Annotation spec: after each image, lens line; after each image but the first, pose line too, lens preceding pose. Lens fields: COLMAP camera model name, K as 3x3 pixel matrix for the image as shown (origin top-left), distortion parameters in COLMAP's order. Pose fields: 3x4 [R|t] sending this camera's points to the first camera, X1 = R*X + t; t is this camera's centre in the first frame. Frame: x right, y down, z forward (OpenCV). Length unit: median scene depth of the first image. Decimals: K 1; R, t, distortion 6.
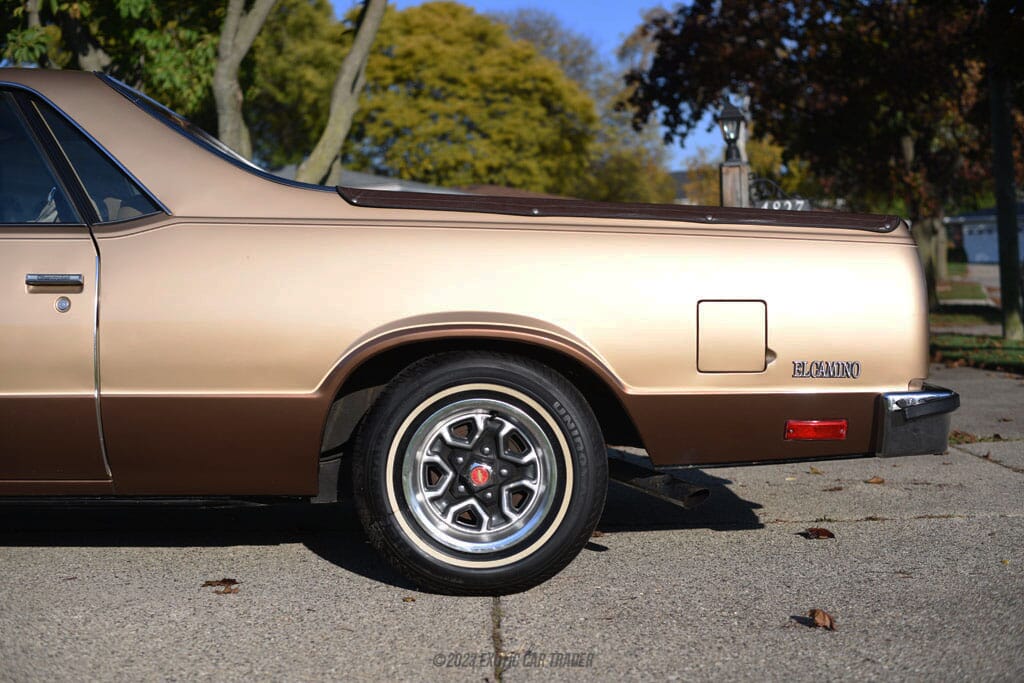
lens RADIAL K [[1511.3, 0, 512.0], [0, 1511.3, 341.5], [0, 0, 1]] dist [-0.114396, 0.079956]
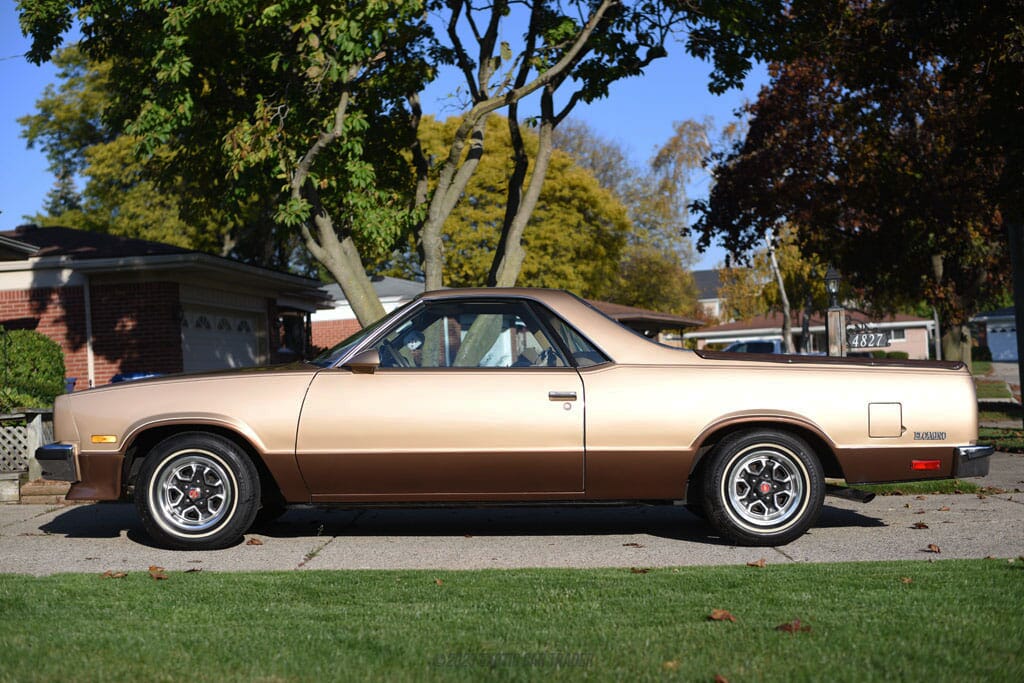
lens RADIAL K [[1511.3, 0, 512.0], [0, 1511.3, 341.5], [0, 0, 1]] dist [-0.114396, 0.079956]
pose [[0.999878, -0.004223, -0.015019, -0.107371], [0.003219, 0.997797, -0.066256, 0.007516], [0.015266, 0.066199, 0.997690, -0.345702]]
